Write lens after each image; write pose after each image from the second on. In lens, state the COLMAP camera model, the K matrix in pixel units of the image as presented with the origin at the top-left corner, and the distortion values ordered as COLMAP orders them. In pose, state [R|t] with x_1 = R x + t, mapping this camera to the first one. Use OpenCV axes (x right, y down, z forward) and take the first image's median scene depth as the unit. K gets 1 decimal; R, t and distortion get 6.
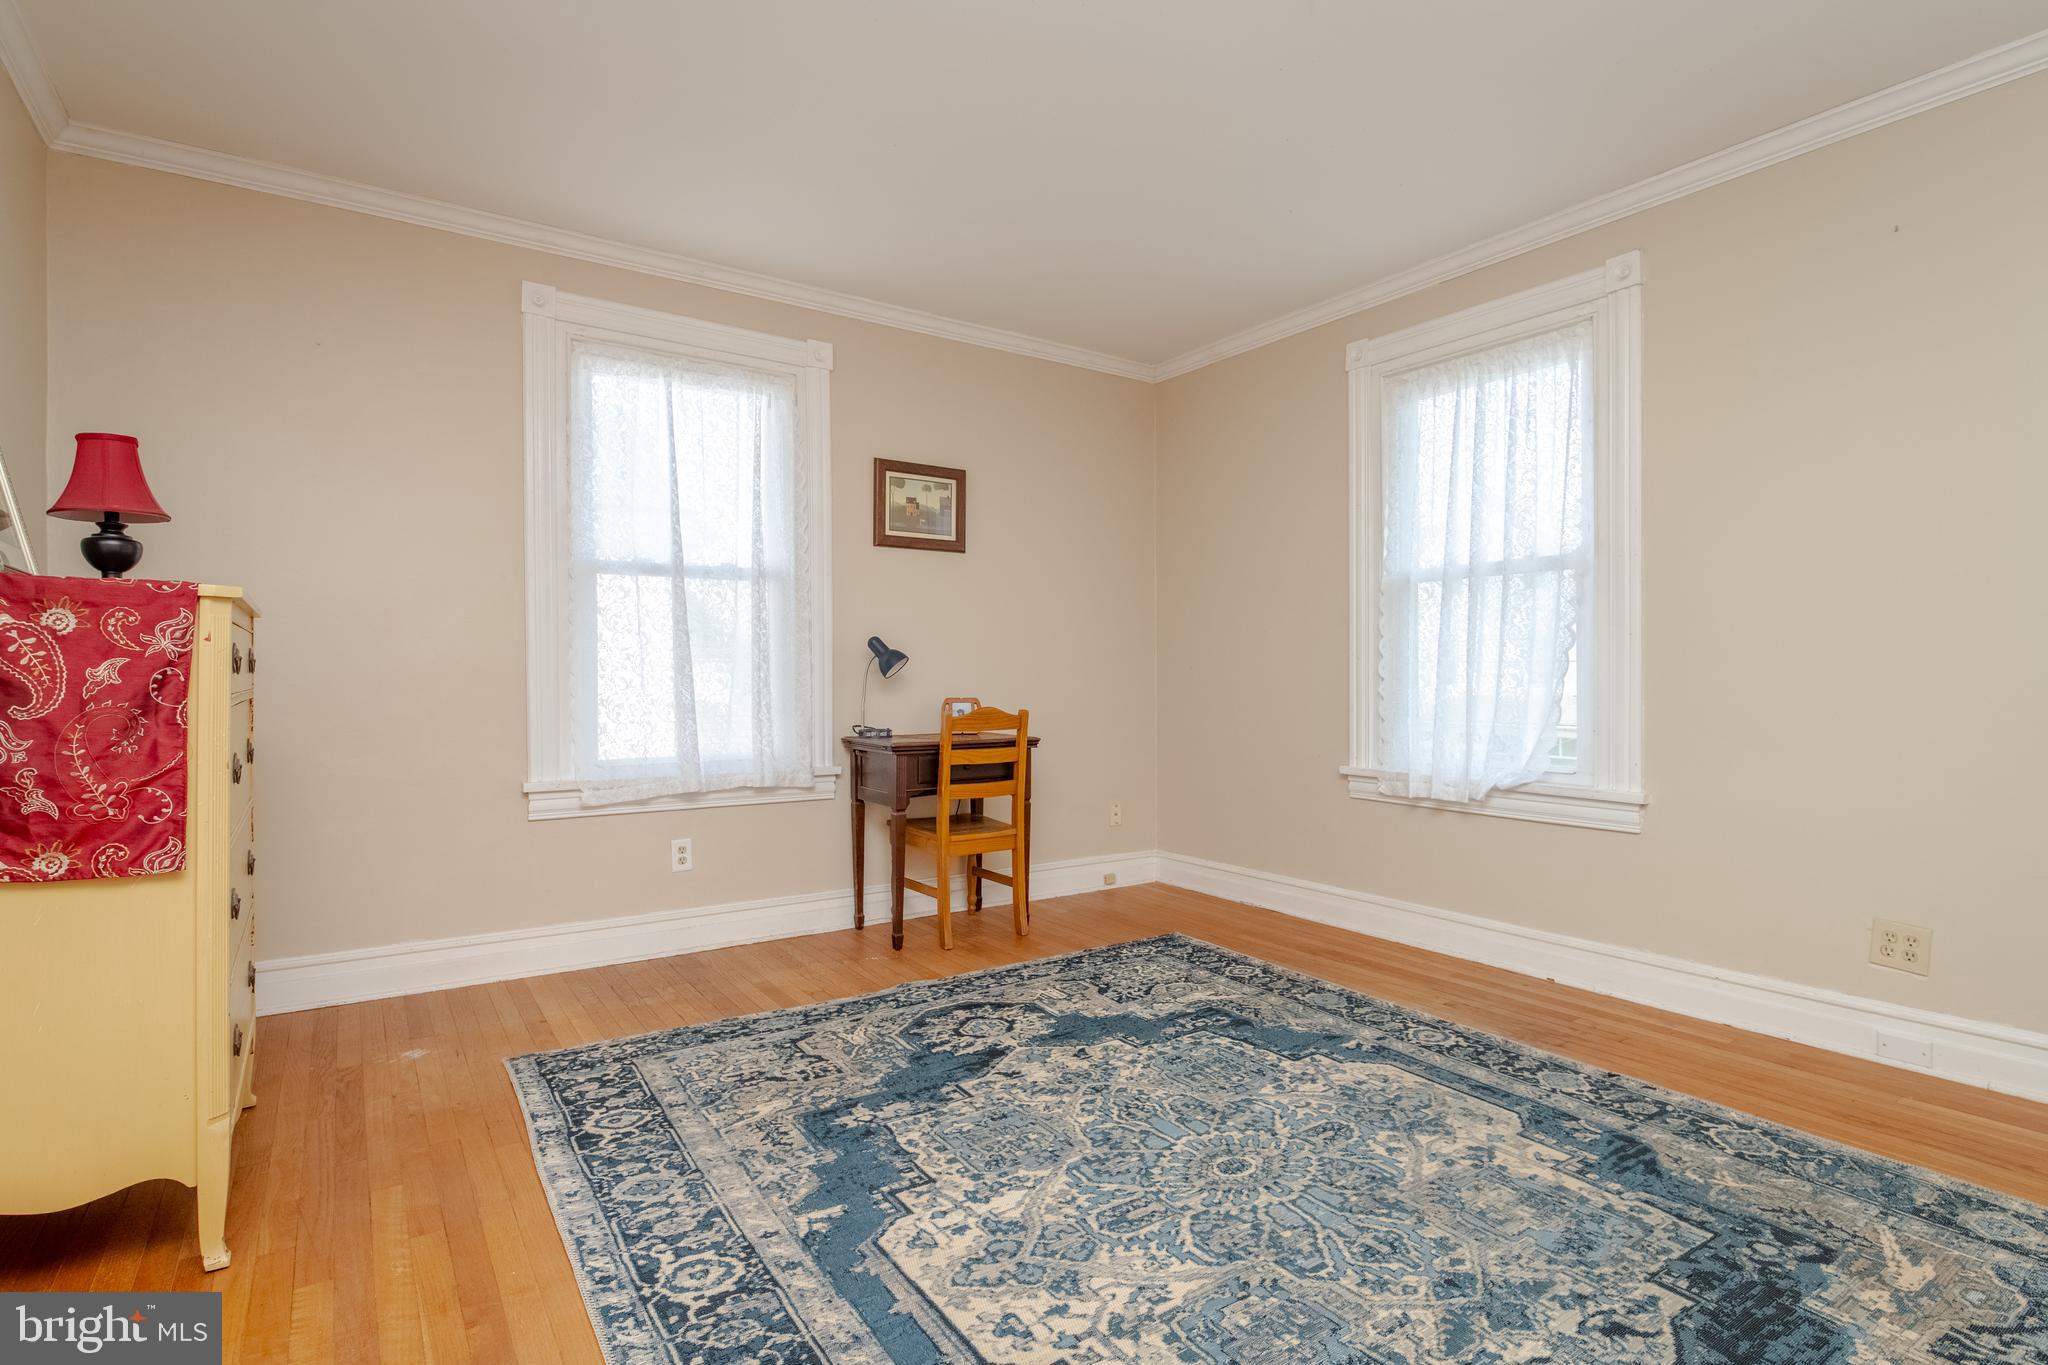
lens RADIAL K [[1021.1, 0, 1039.4], [0, 1021.1, 684.9], [0, 0, 1]] dist [0.014397, -0.017650]
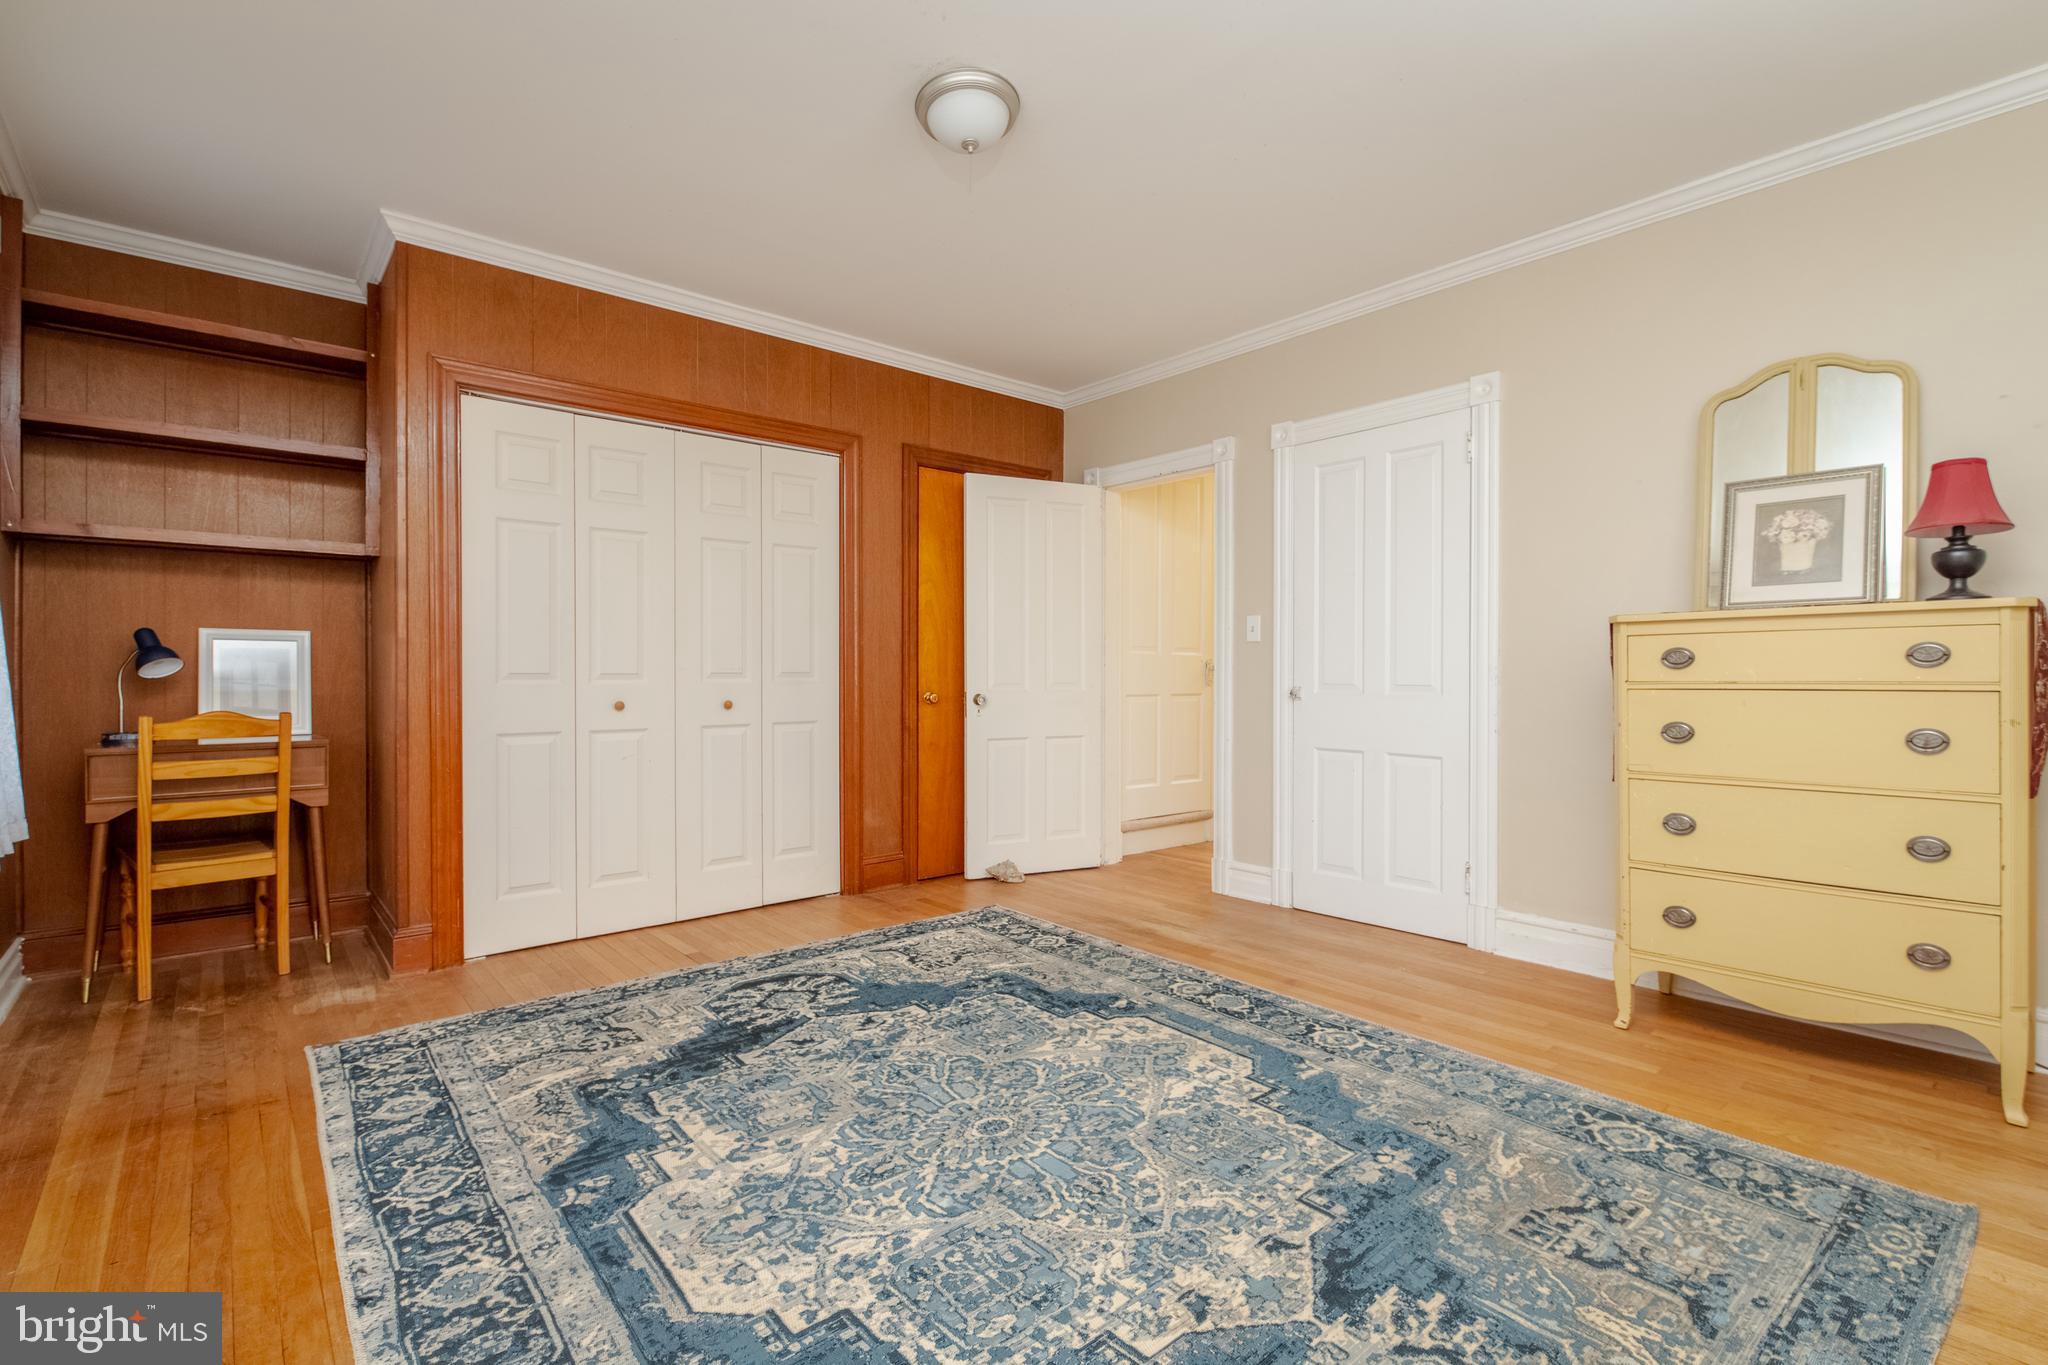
lens RADIAL K [[915.8, 0, 1021.5], [0, 915.8, 682.6], [0, 0, 1]] dist [0.013270, -0.011022]
pose [[-0.996084, 0.004411, -0.088297, 0.224444], [0.002731, 0.999813, 0.019135, -0.015690], [0.088365, 0.018819, -0.995910, 1.802871]]
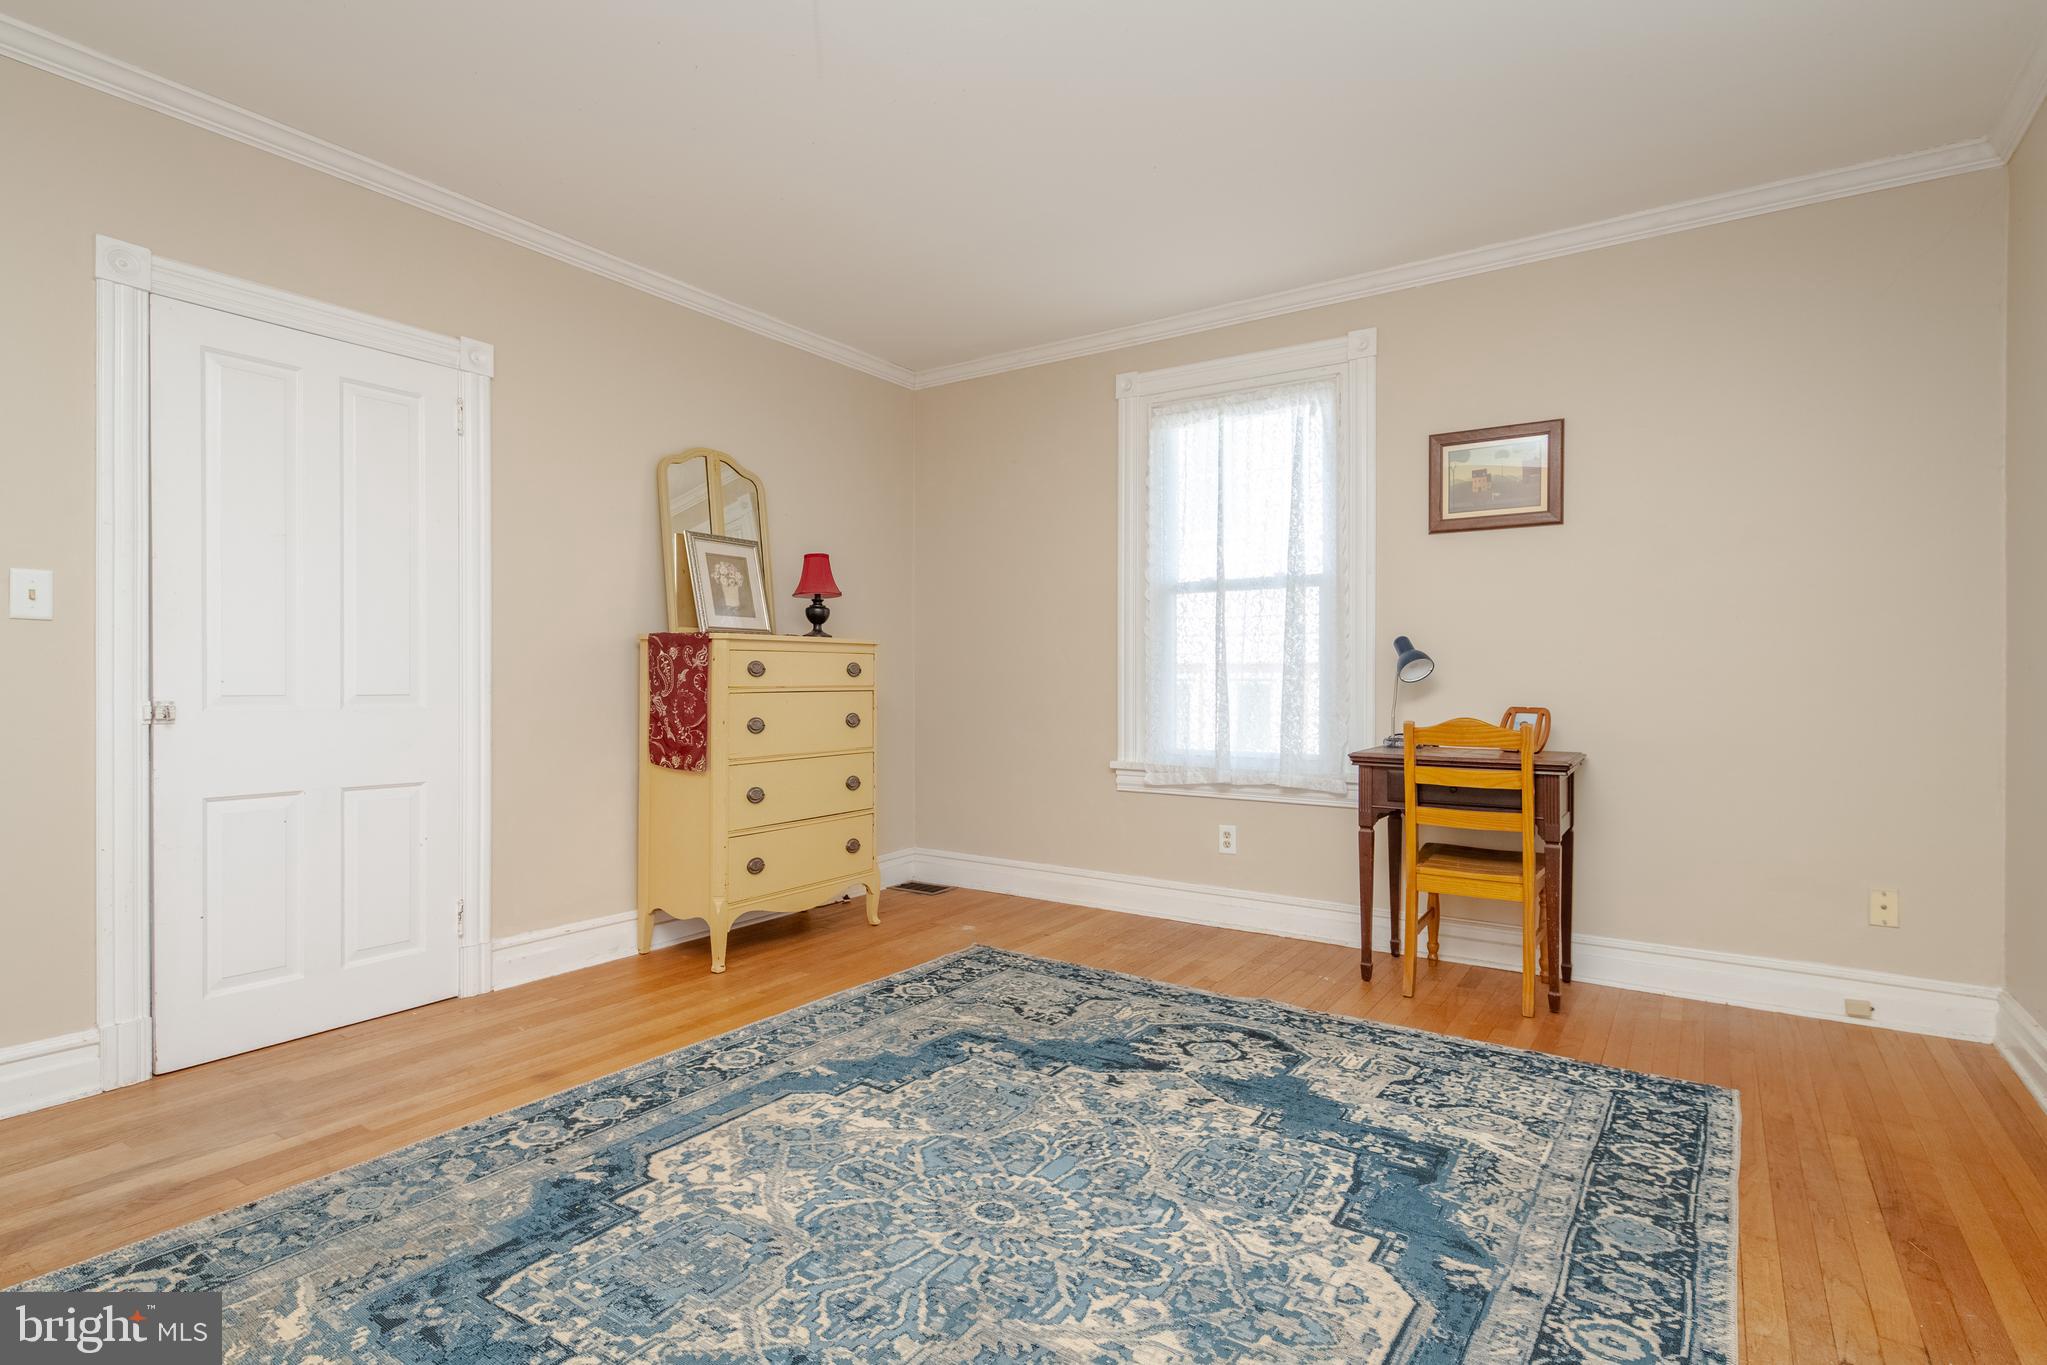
lens RADIAL K [[1012.3, 0, 1039.8], [0, 1012.3, 685.5], [0, 0, 1]] dist [0.015252, -0.001021]
pose [[0.362235, 0.006491, -0.932064, 0.967083], [-0.010813, 0.999938, 0.002761, -0.004439], [0.932024, 0.009079, 0.362283, 0.647129]]
